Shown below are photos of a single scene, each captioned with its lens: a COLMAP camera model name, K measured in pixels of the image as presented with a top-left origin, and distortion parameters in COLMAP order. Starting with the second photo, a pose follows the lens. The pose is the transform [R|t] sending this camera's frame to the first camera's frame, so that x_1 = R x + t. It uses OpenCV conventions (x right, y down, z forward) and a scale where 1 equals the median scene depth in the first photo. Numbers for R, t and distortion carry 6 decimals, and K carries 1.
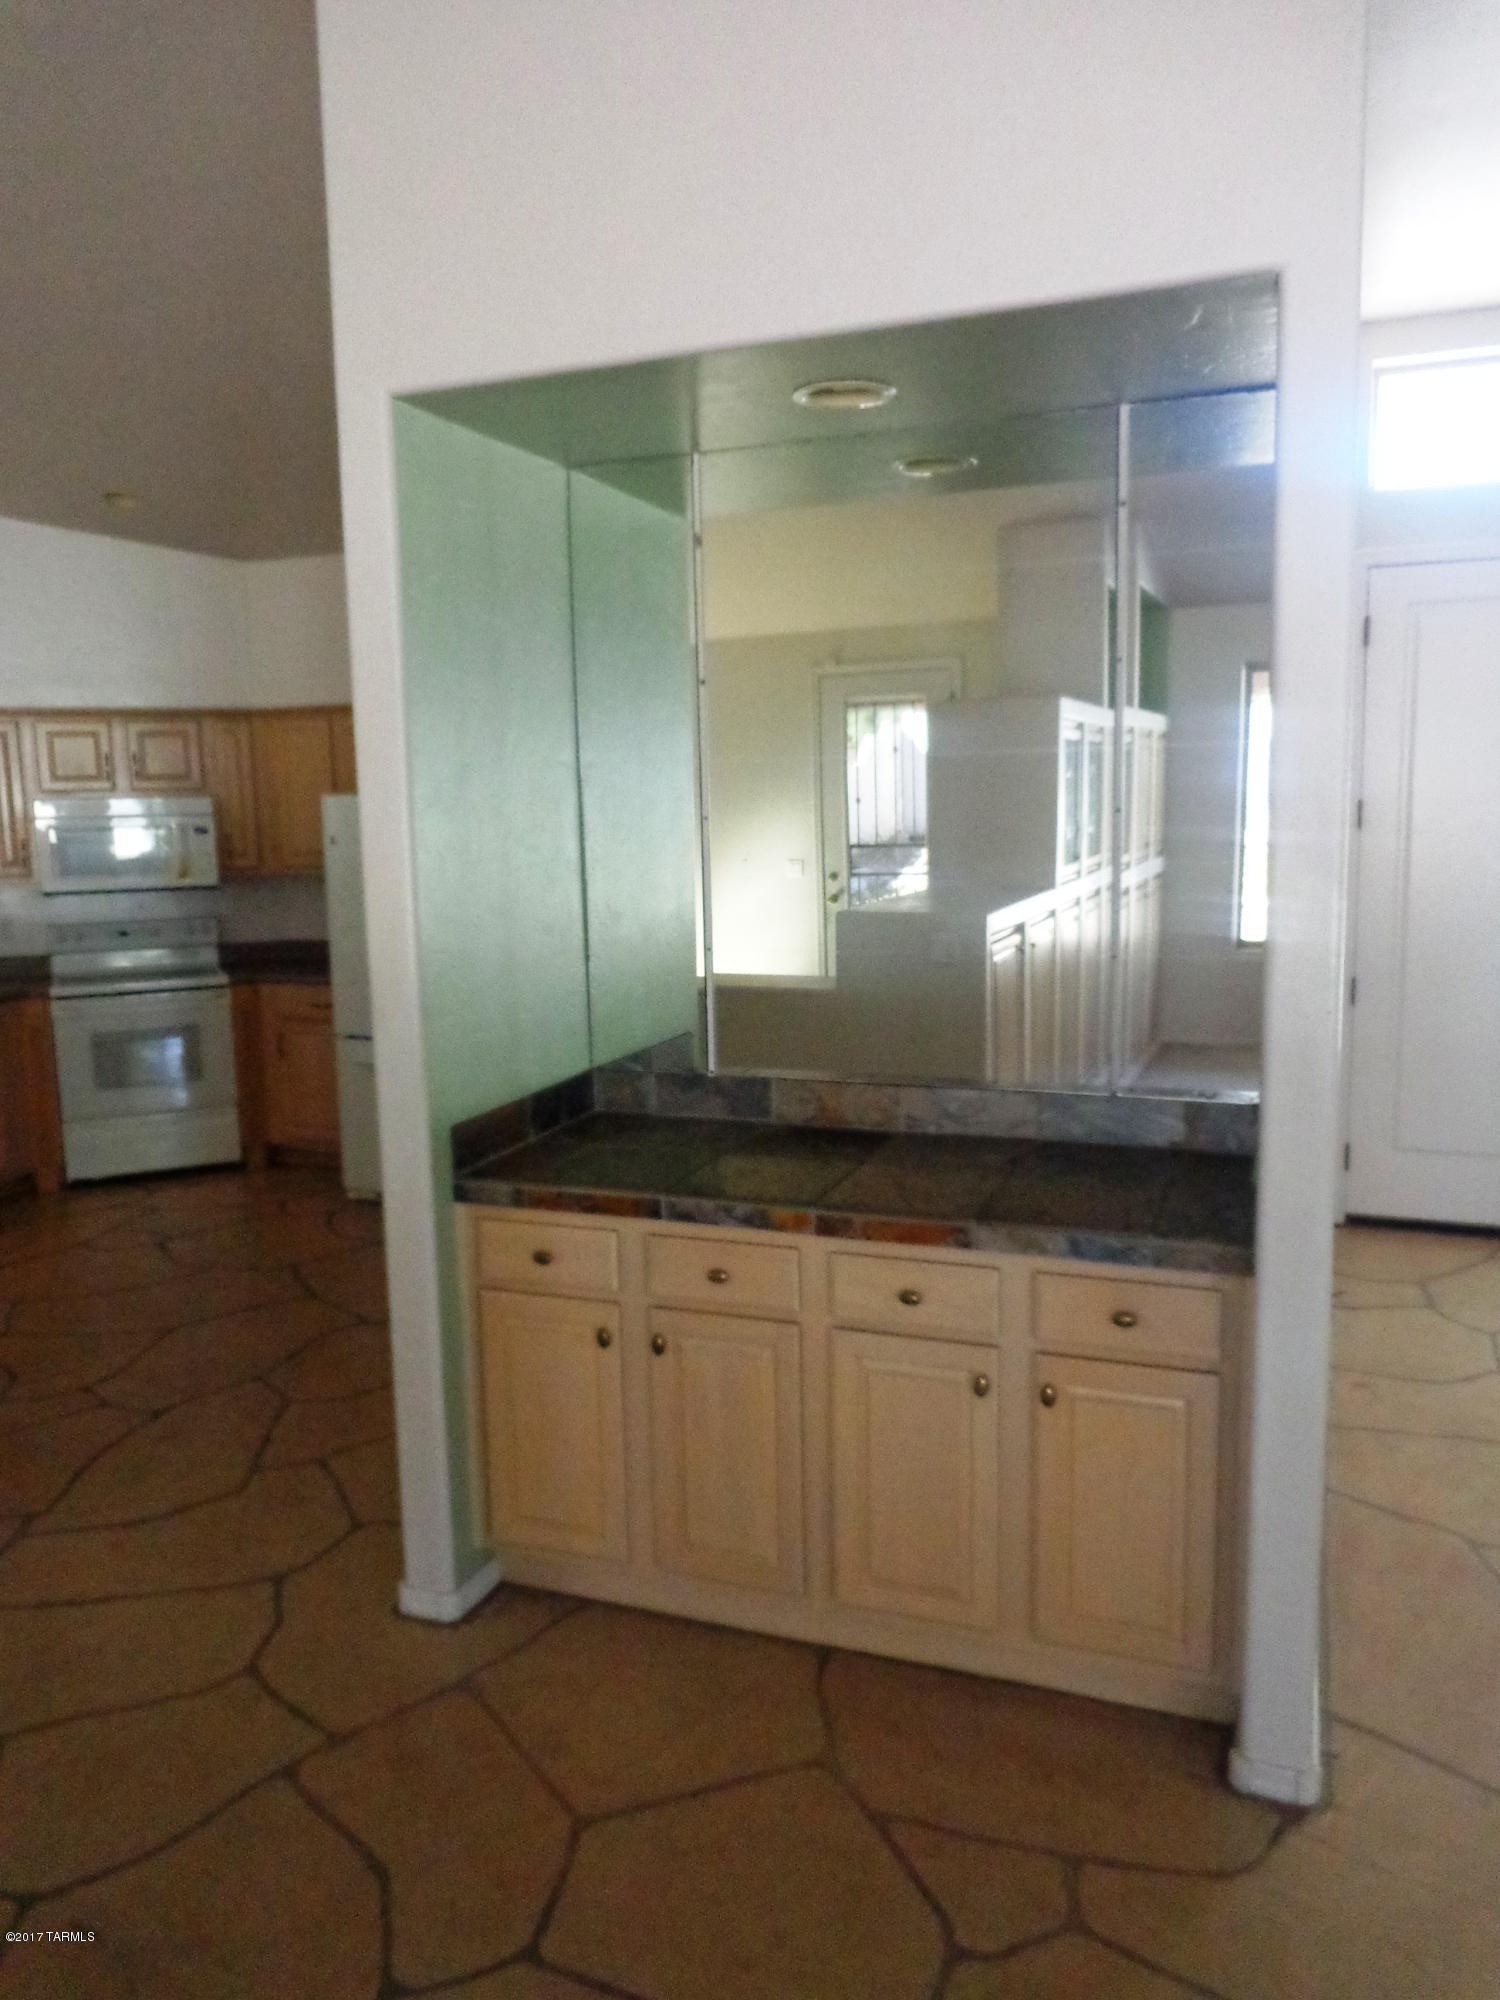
lens RADIAL K [[1463.0, 0, 745.8], [0, 1463.0, 990.3], [0, 0, 1]] dist [-0.002786, -0.016937]
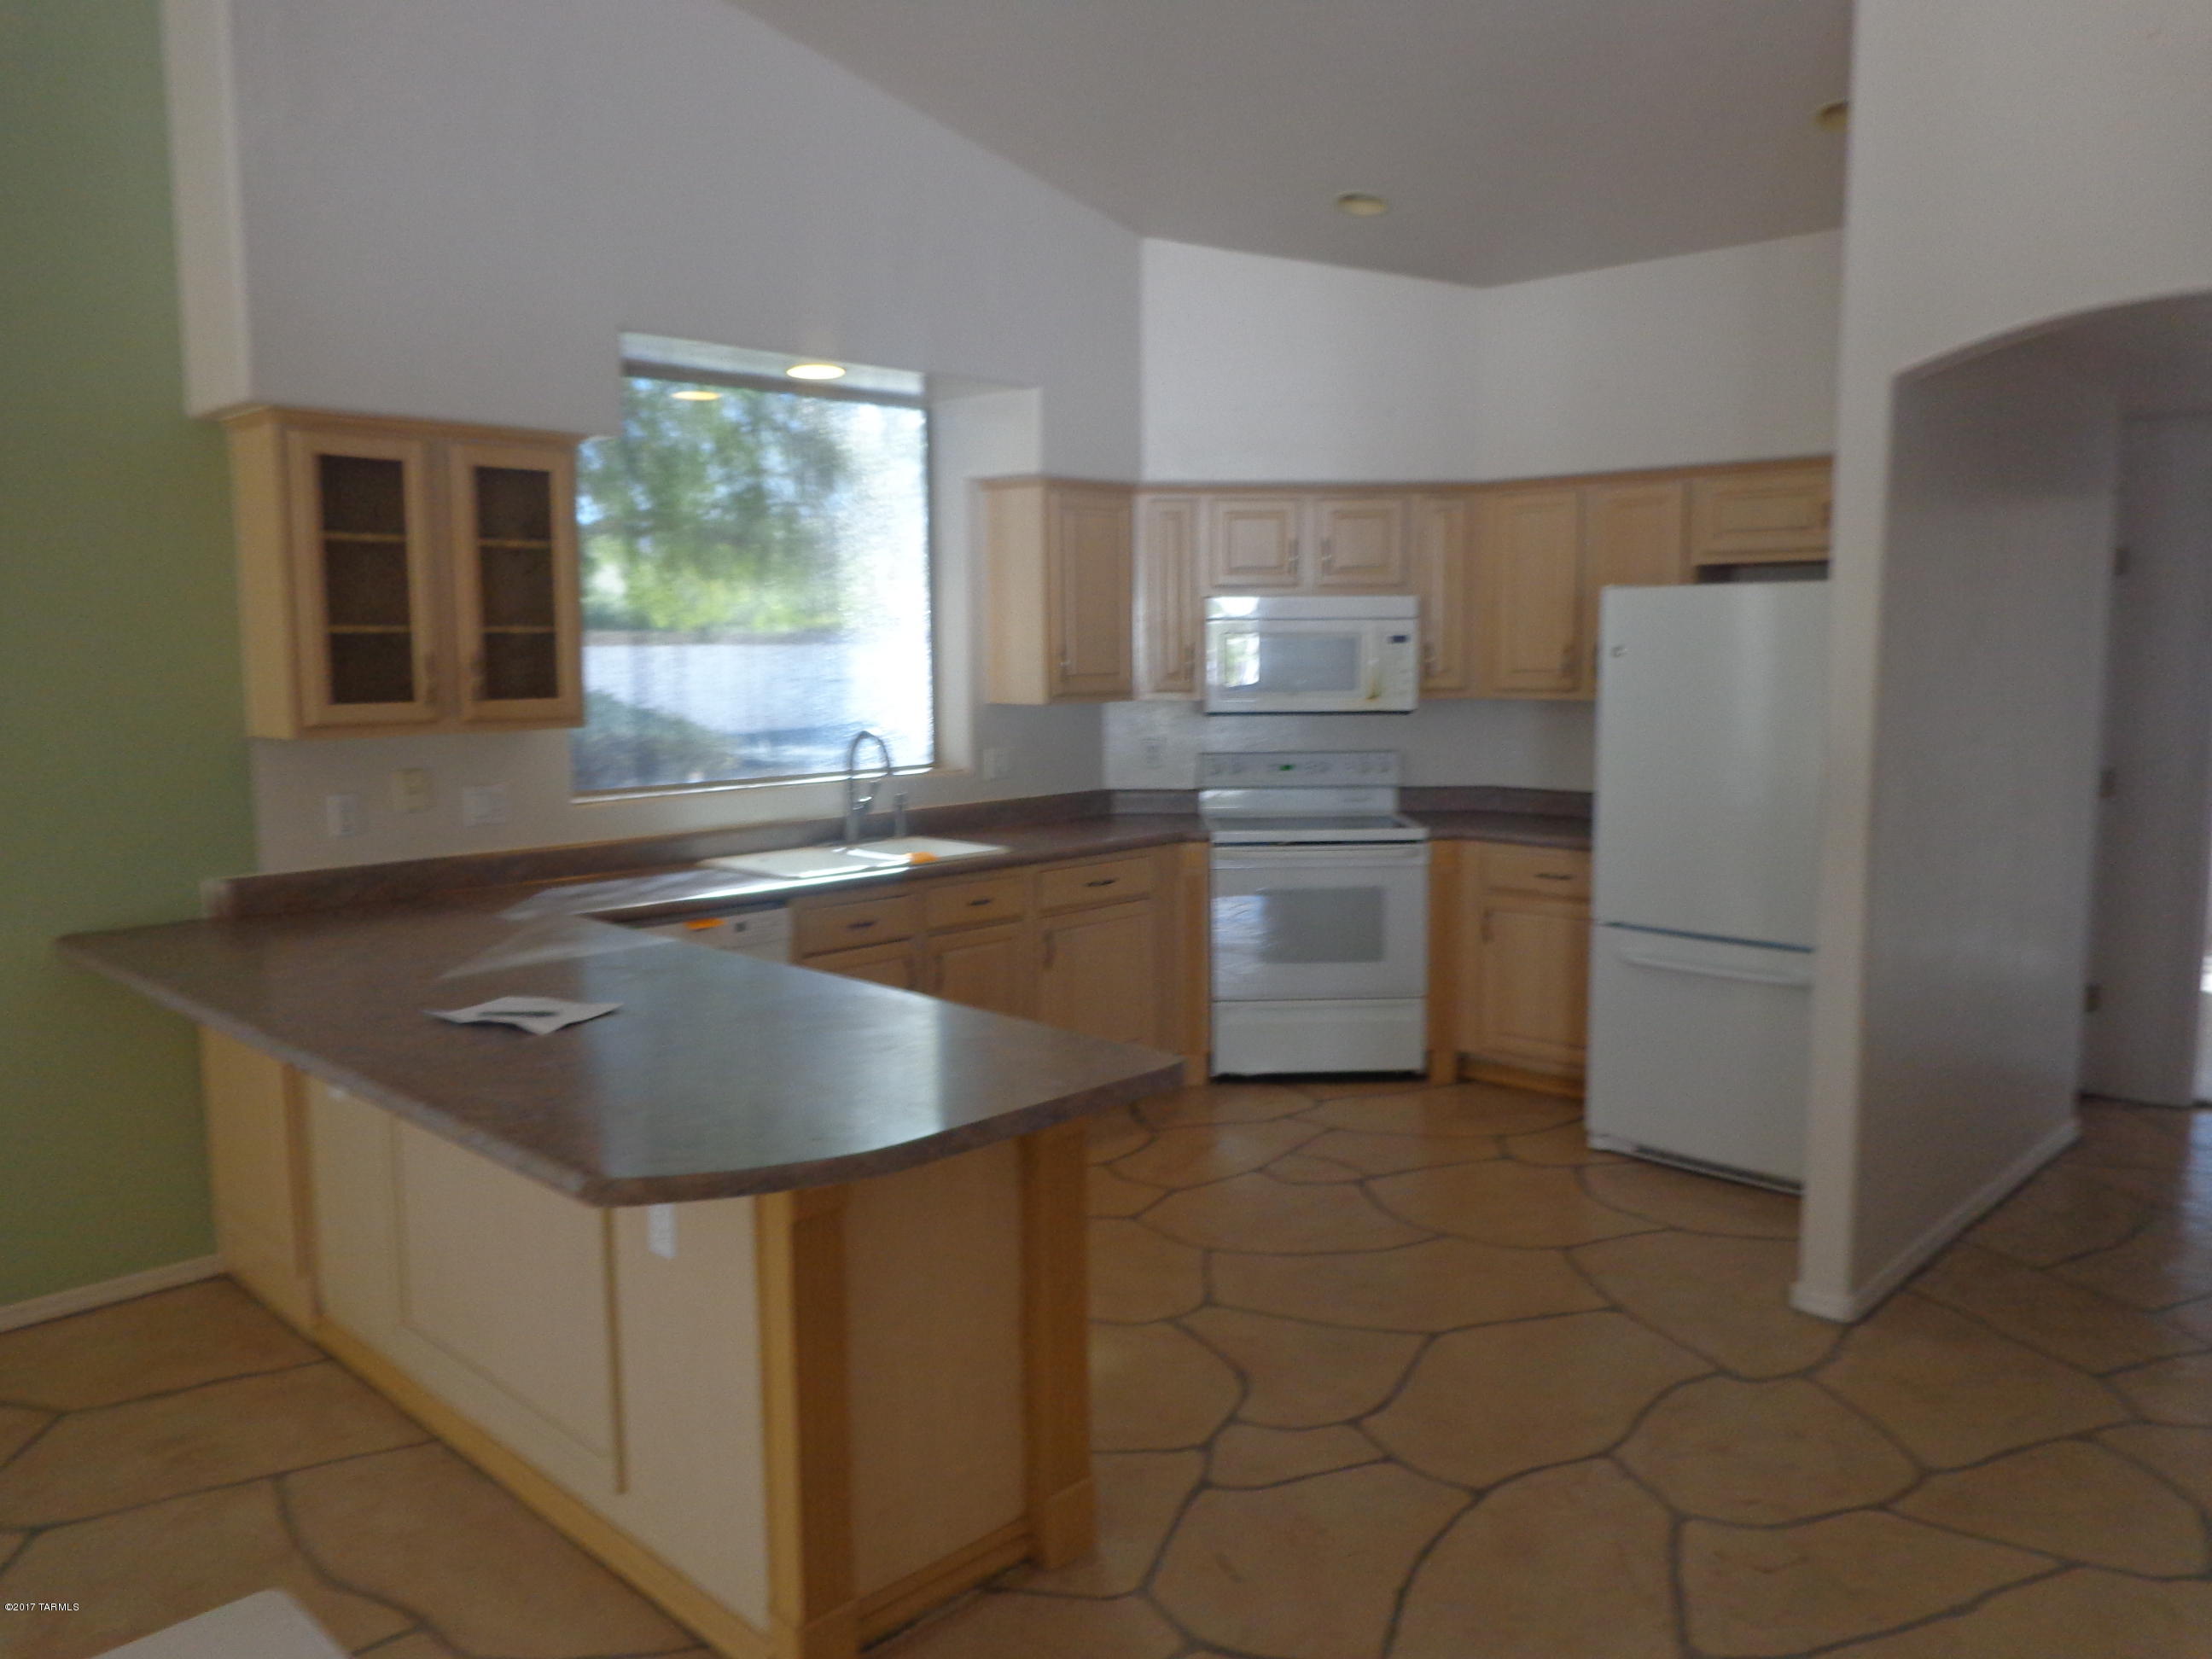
lens RADIAL K [[1626.7, 0, 1106.0], [0, 1626.7, 829.5], [0, 0, 1]] dist [-0.007704, -0.006113]
pose [[0.917263, 0.057481, -0.394113, -0.327776], [-0.061772, 0.998089, 0.001801, -0.000935], [0.393463, 0.022694, 0.919060, 0.290342]]
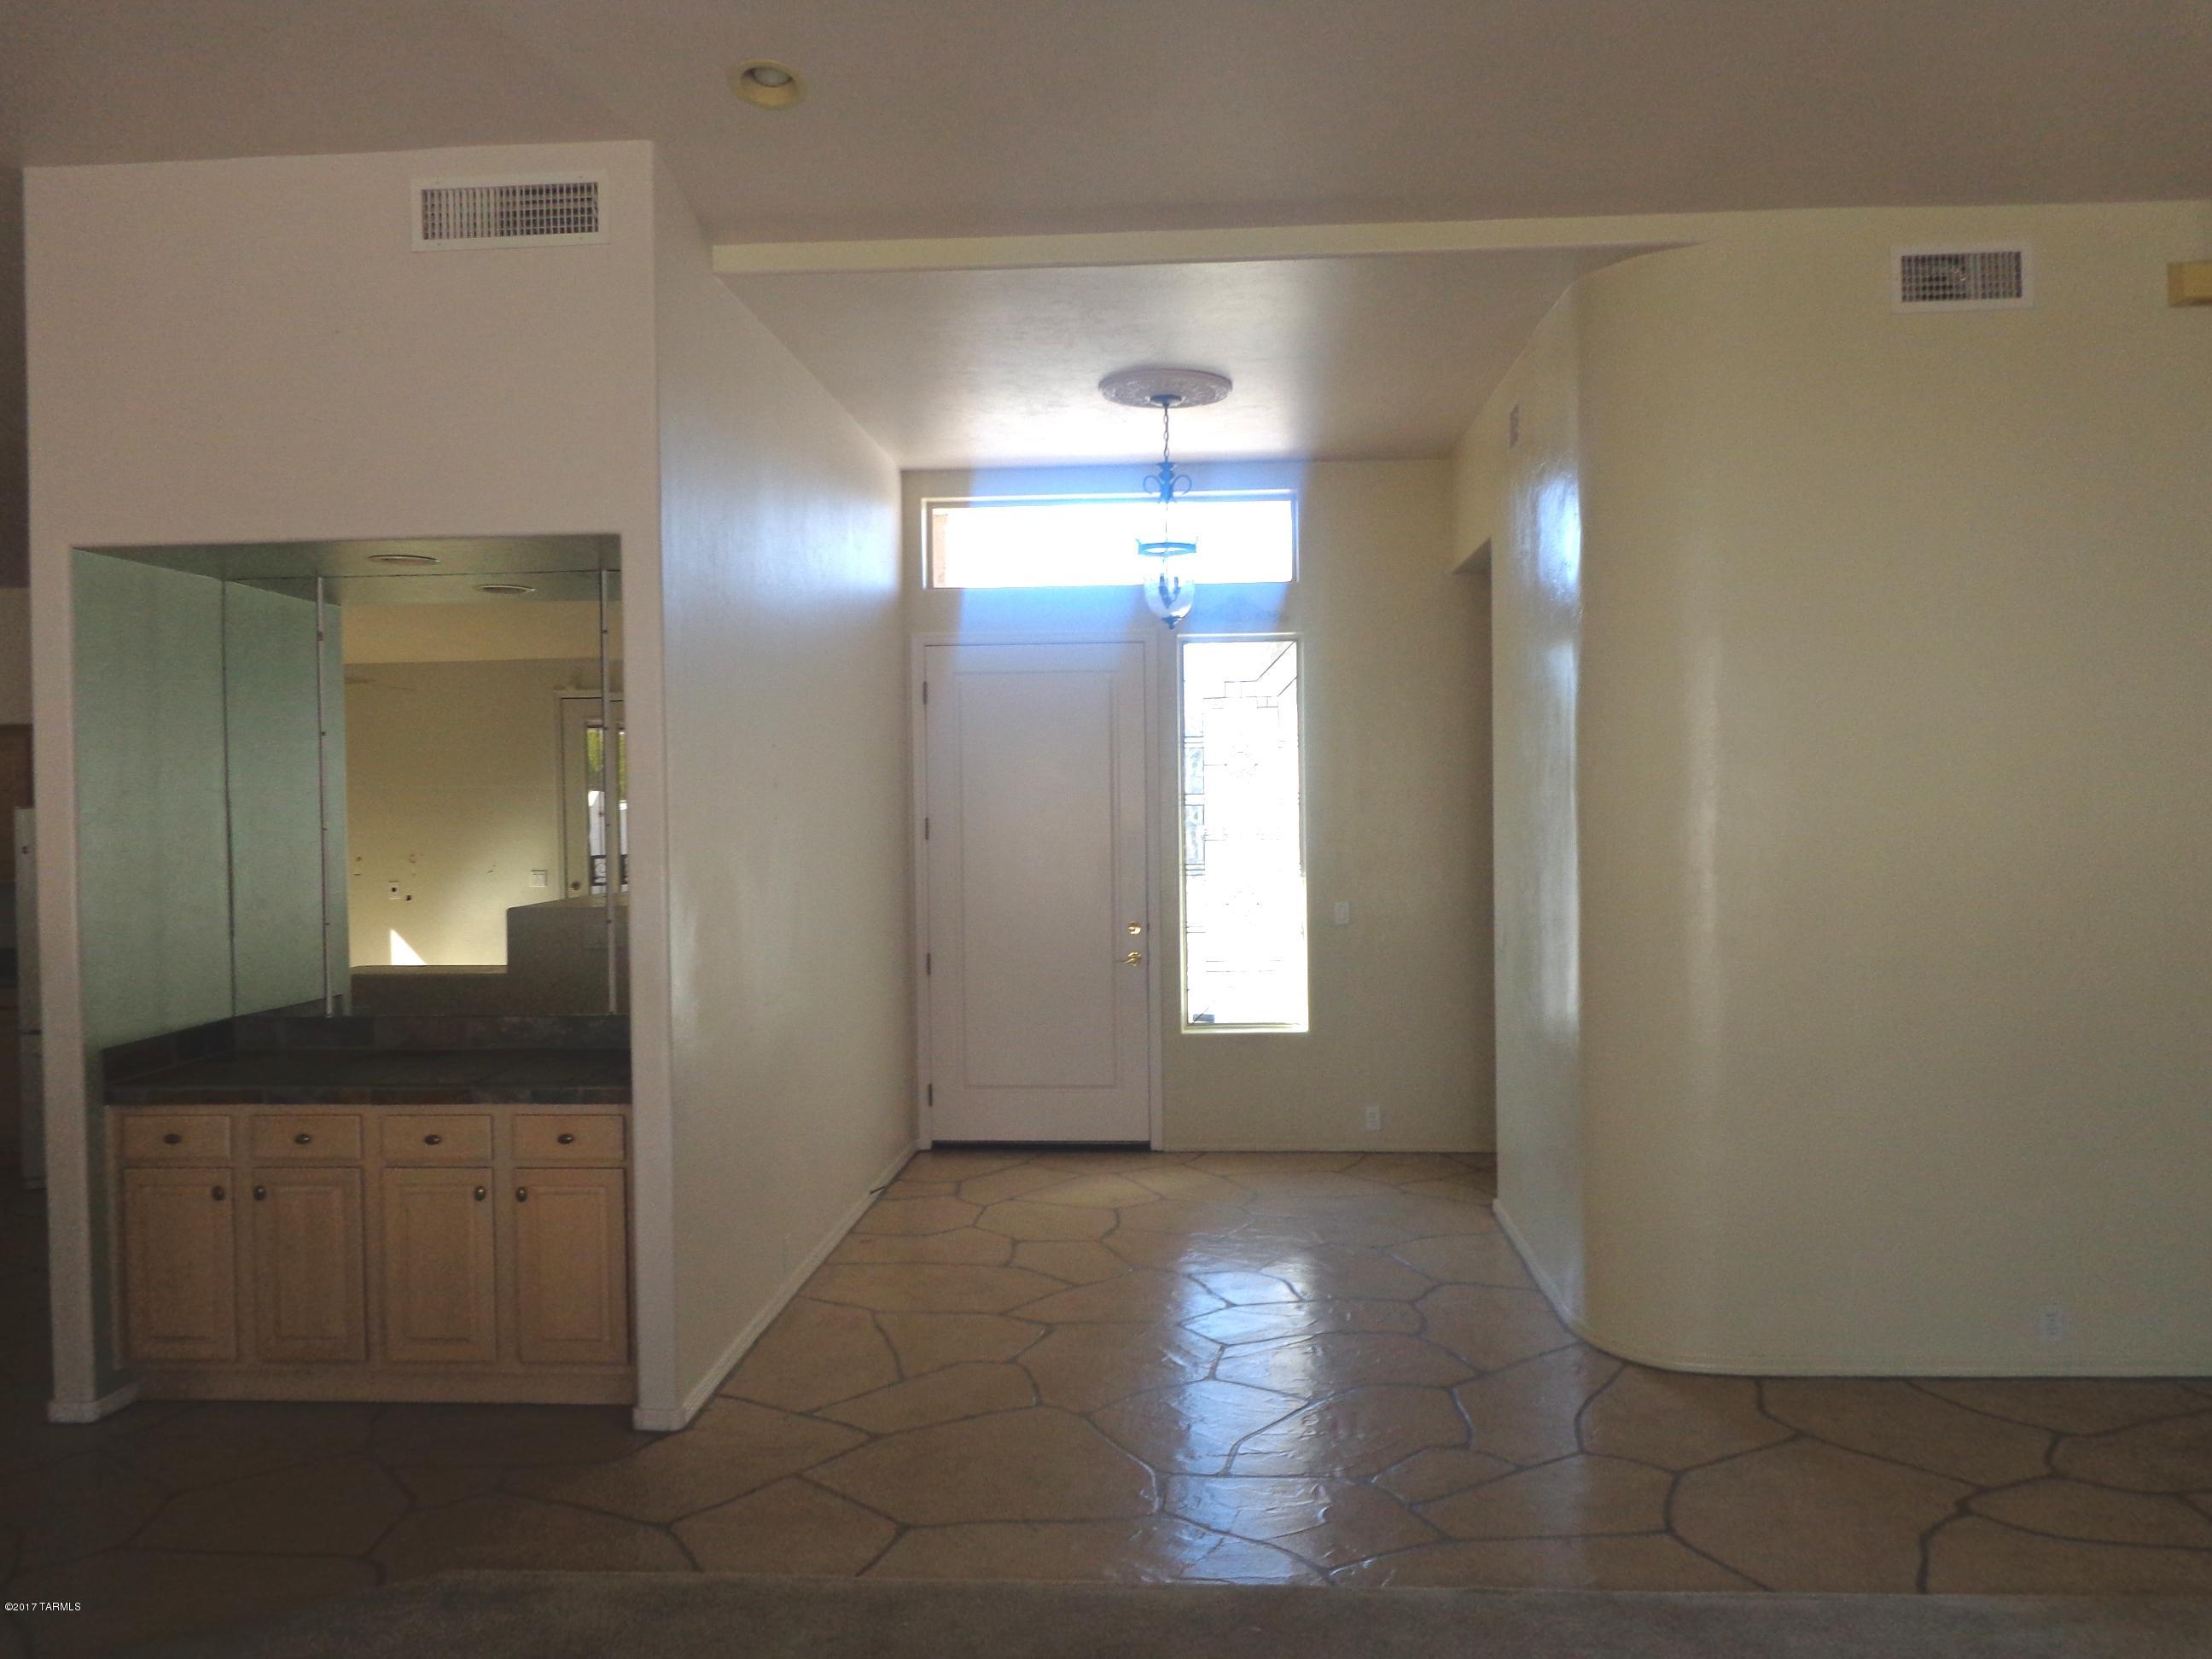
lens RADIAL K [[1642.8, 0, 1114.6], [0, 1642.8, 825.7], [0, 0, 1]] dist [0.000584, -0.009083]
pose [[0.951793, 0.003475, 0.306722, 0.202231], [0.033359, 0.992833, -0.114763, 0.080399], [-0.304922, 0.119462, 0.944855, -0.682841]]
